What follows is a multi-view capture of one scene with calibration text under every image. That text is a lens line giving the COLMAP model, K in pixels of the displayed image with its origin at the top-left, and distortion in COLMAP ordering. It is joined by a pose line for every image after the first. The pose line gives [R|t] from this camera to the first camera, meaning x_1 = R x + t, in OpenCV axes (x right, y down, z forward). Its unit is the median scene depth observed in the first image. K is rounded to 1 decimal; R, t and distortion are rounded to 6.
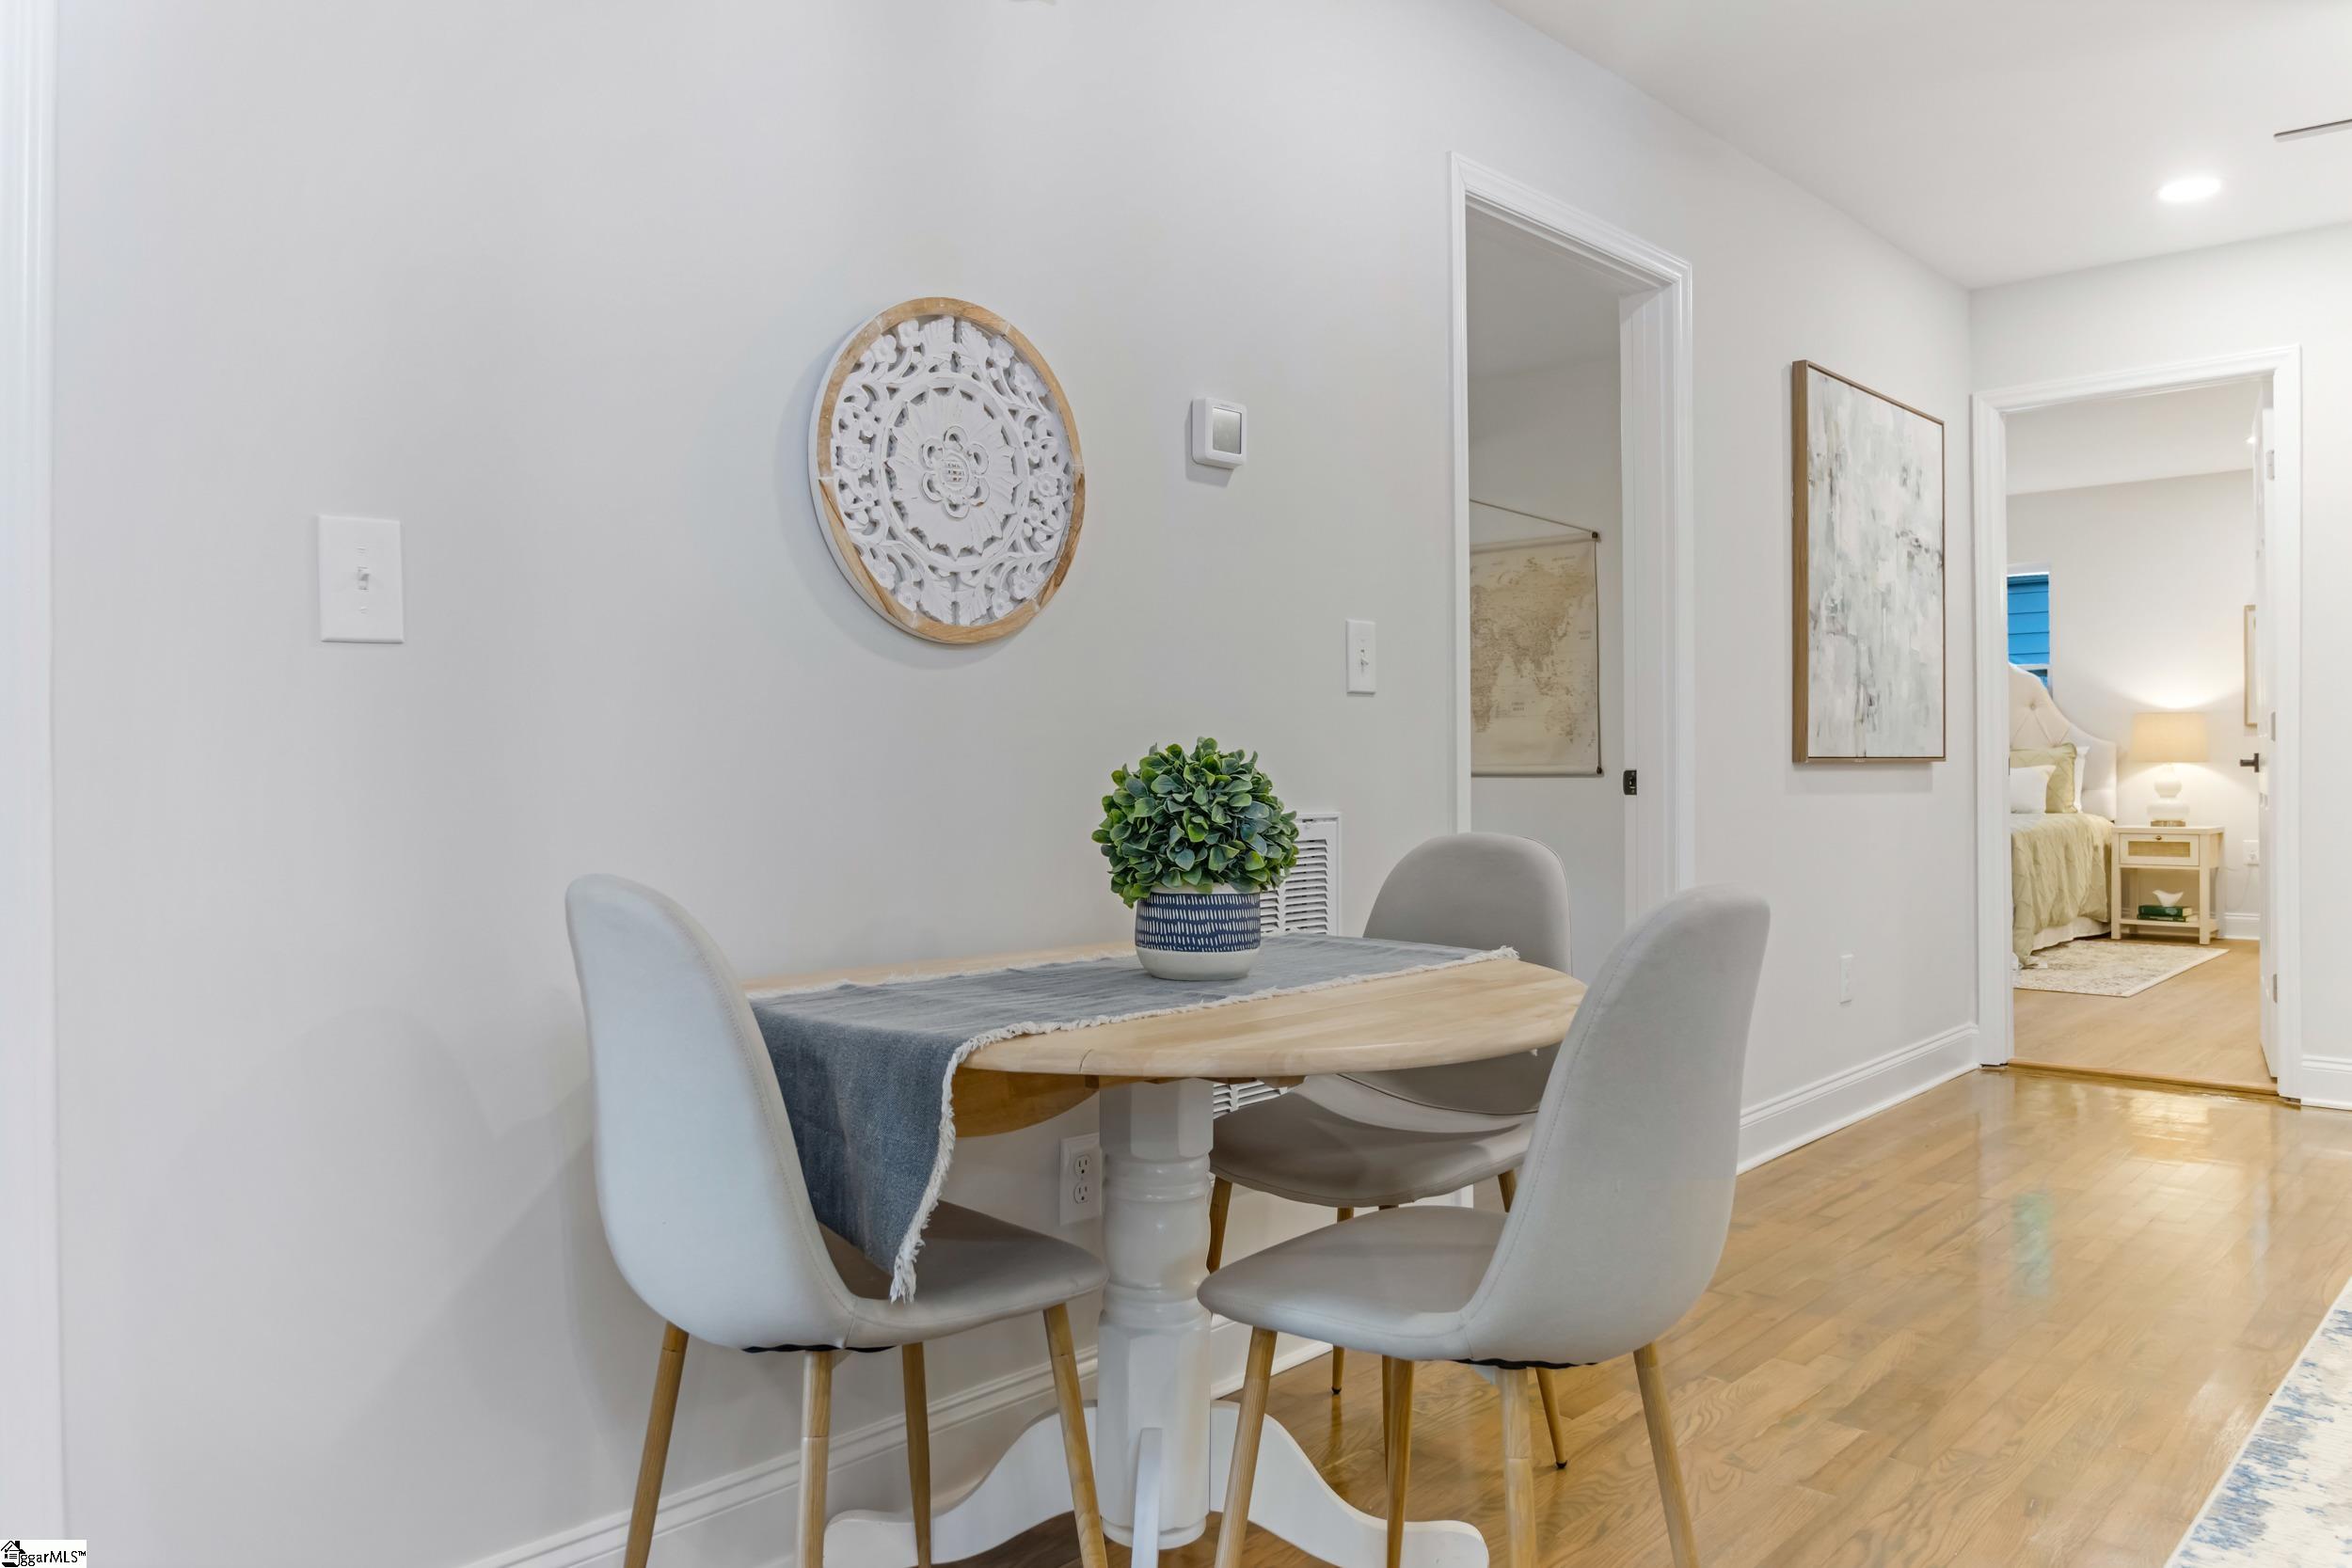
lens RADIAL K [[1610.4, 0, 1187.7], [0, 1610.4, 769.5], [0, 0, 1]] dist [-0.045451, -0.002255]
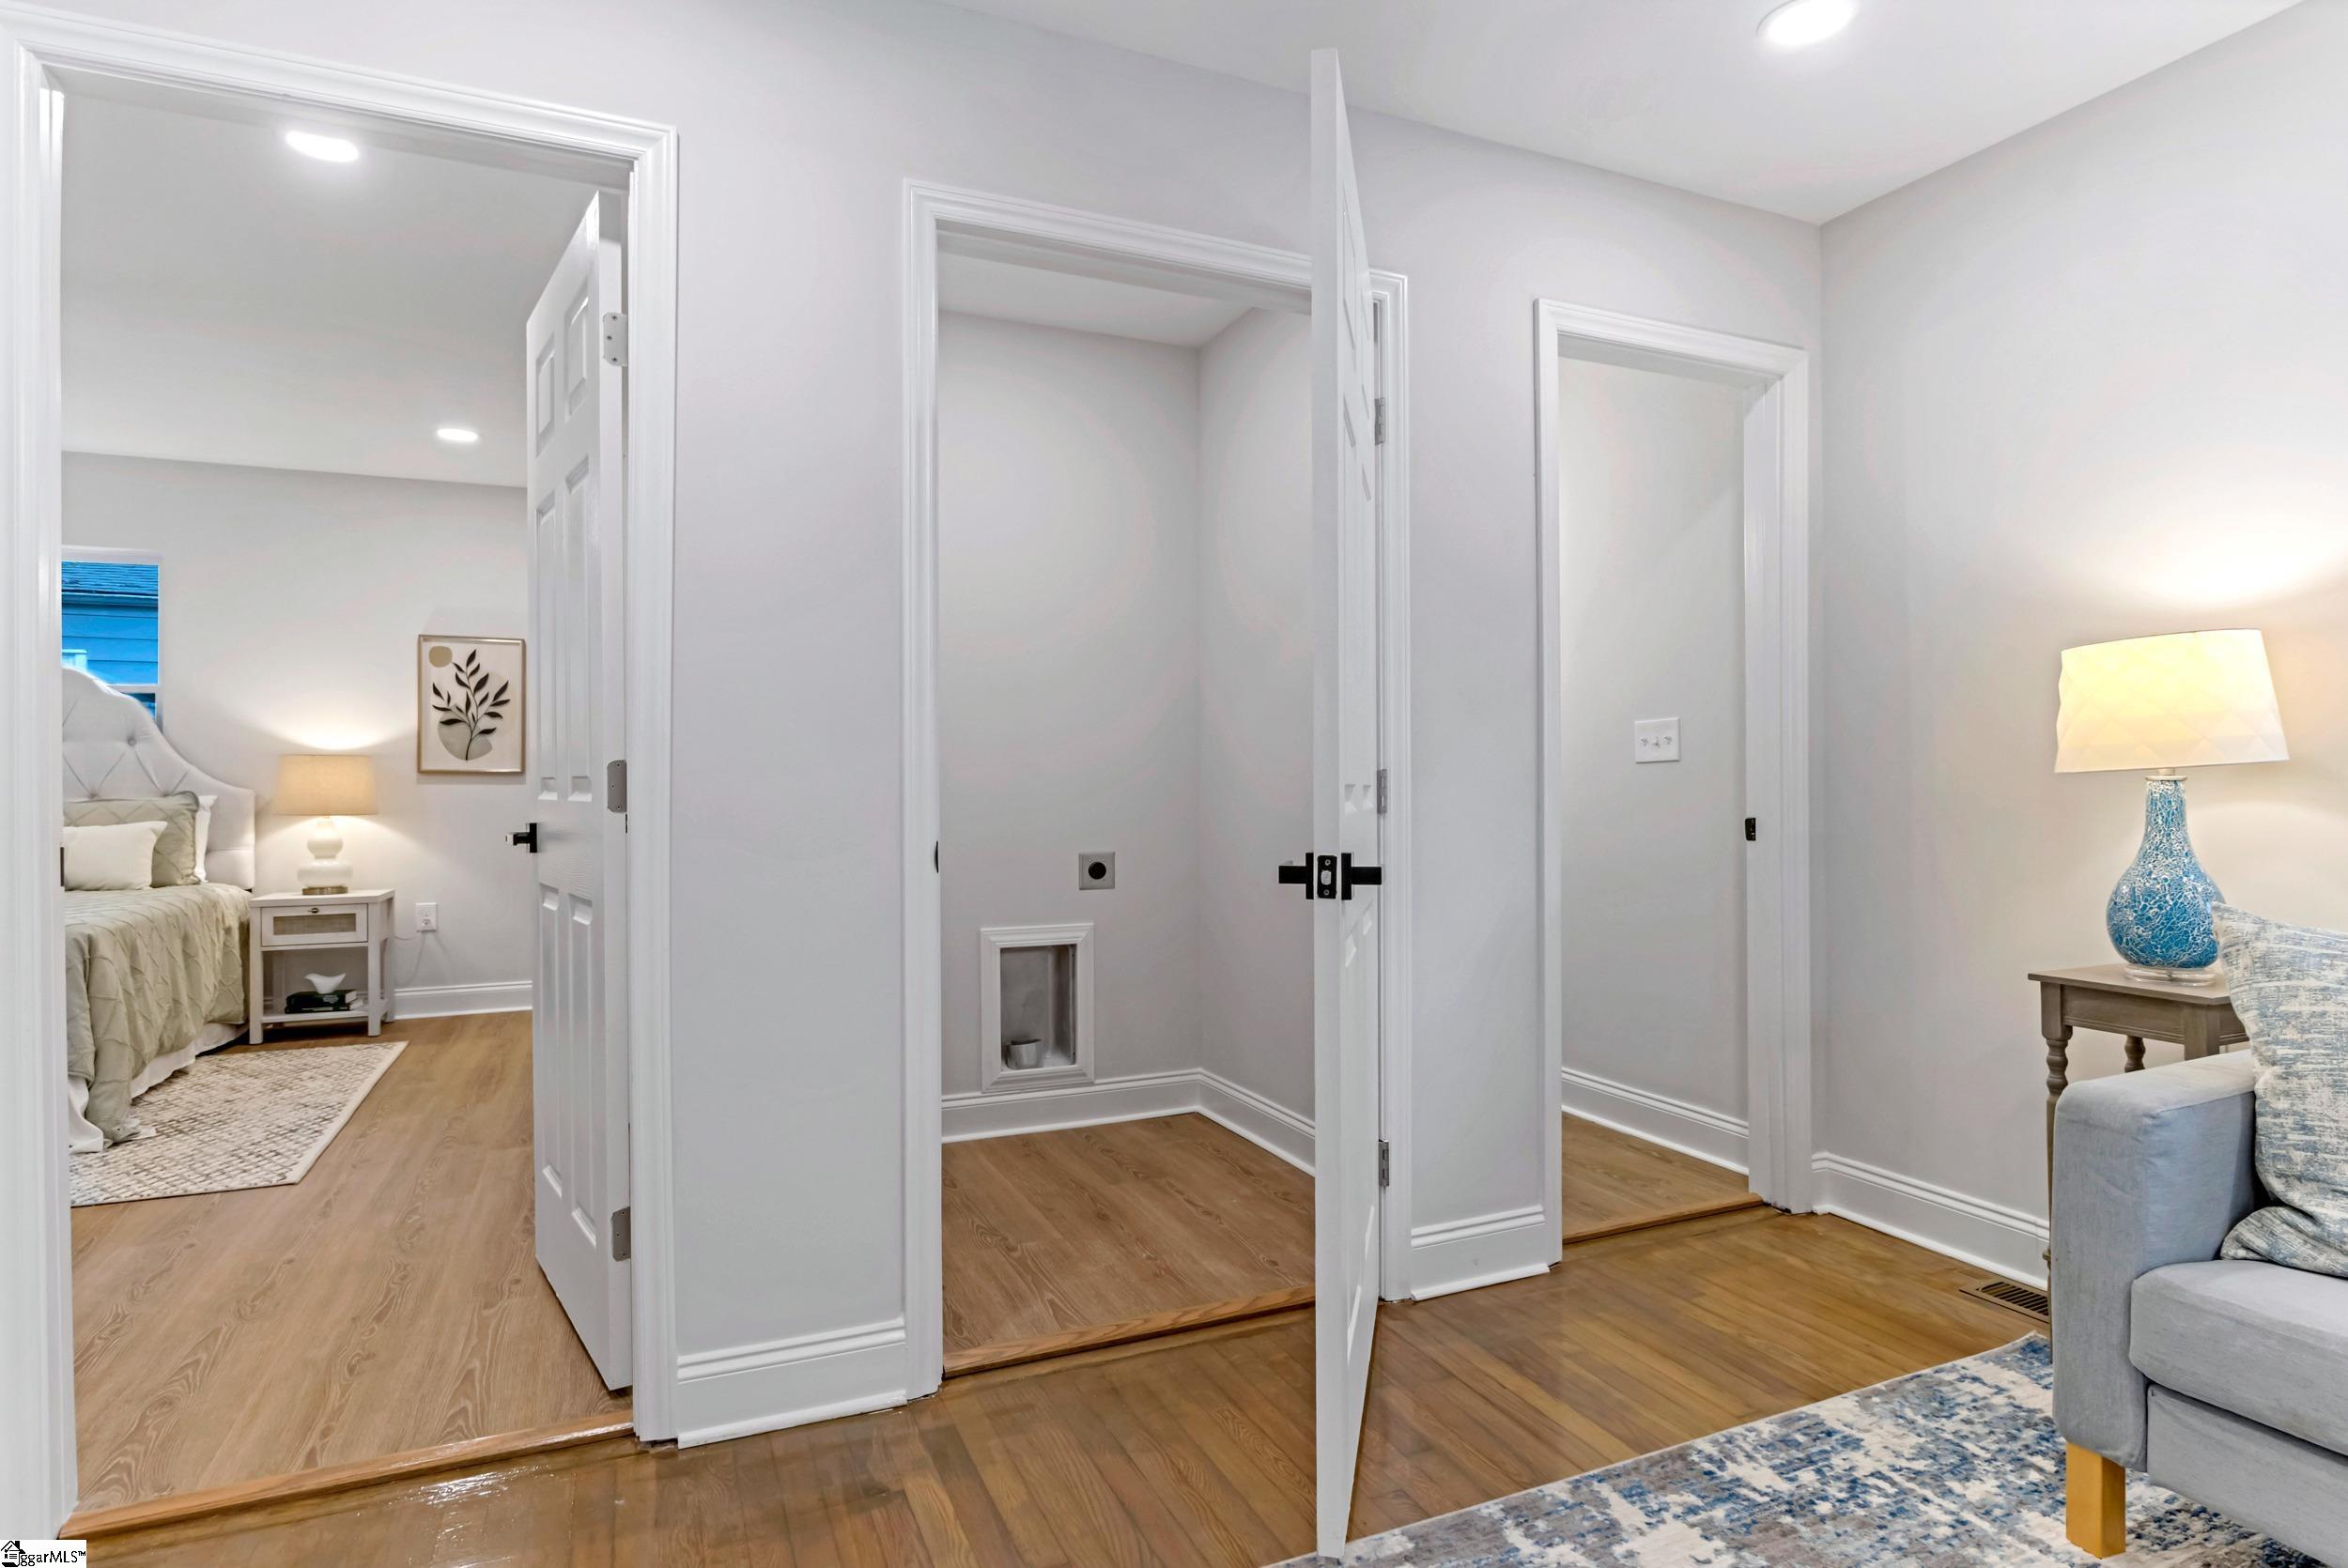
lens RADIAL K [[1268.5, 0, 1180.3], [0, 1268.5, 782.1], [0, 0, 1]] dist [-0.002919, -0.001341]
pose [[0.381692, 0.008879, 0.924247, 0.215108], [0.004255, 0.999926, -0.011363, -0.014535], [-0.924280, 0.008269, 0.381626, 0.401210]]
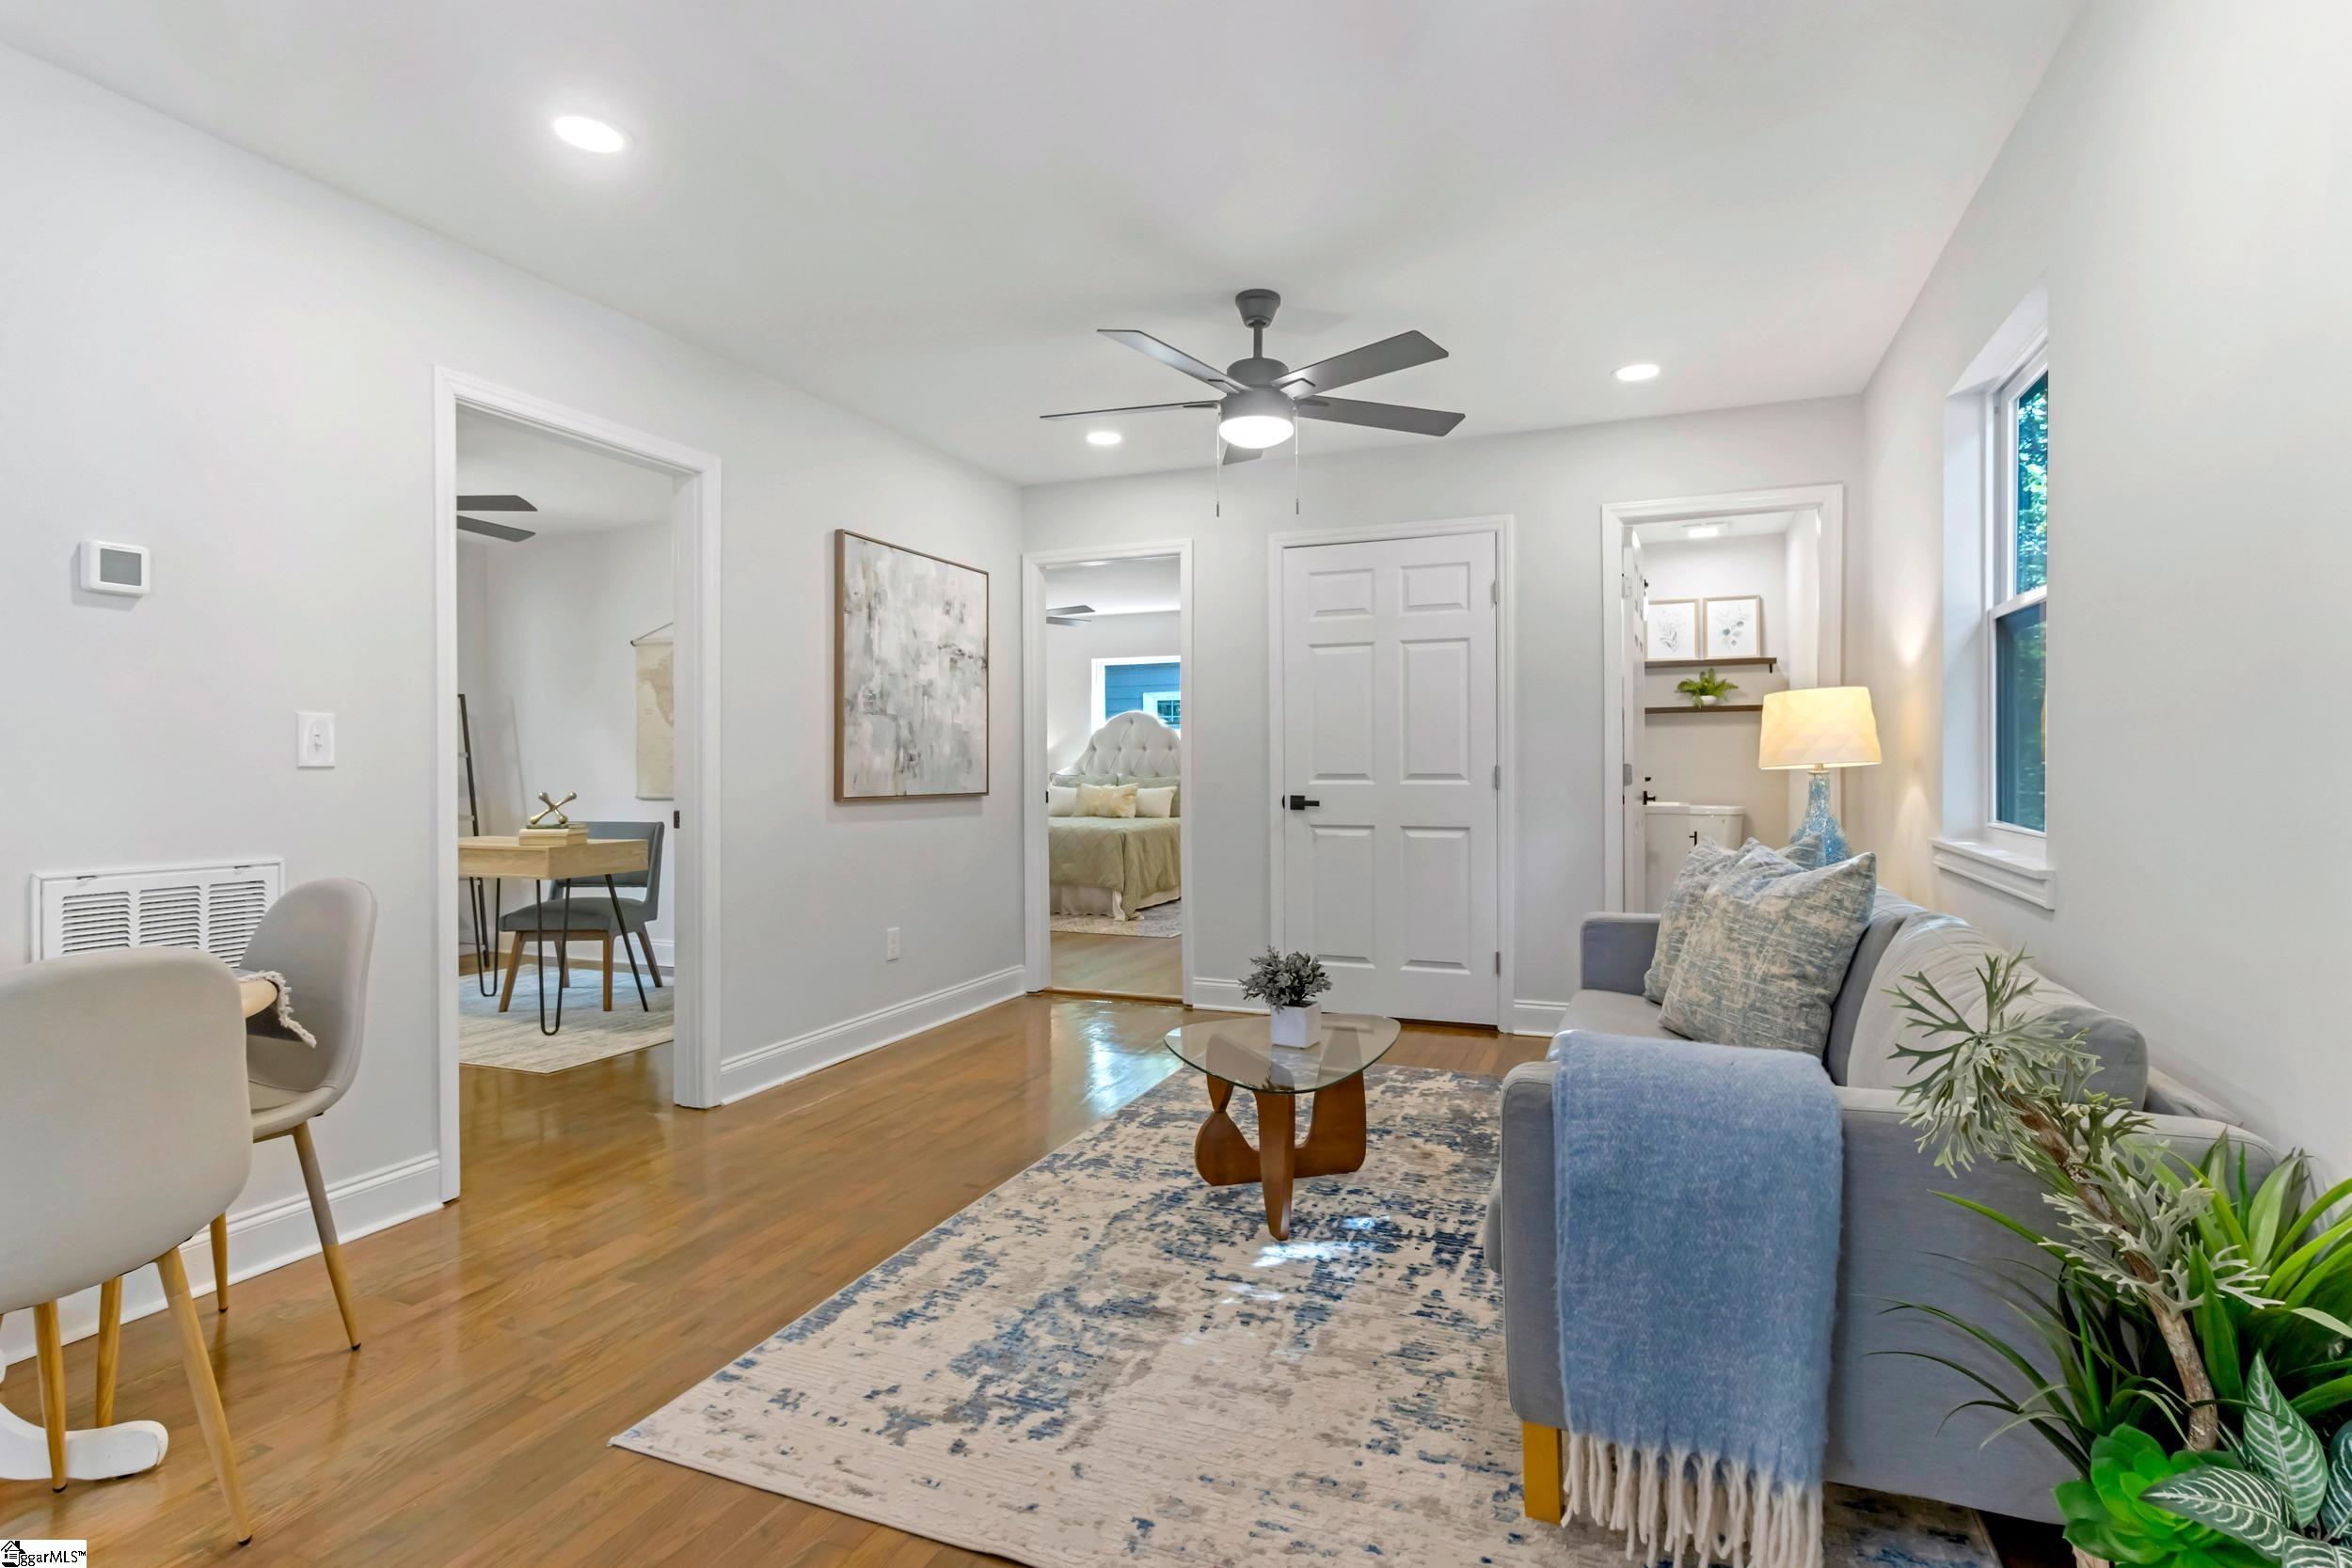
lens RADIAL K [[1134.0, 0, 1178.6], [0, 1134.0, 766.0], [0, 0, 1]] dist [0.004390, 0.001105]
pose [[0.930241, 0.004955, 0.366915, 0.163156], [-0.002085, 0.999964, -0.008220, -0.016300], [-0.366942, 0.006881, 0.930218, -0.051334]]
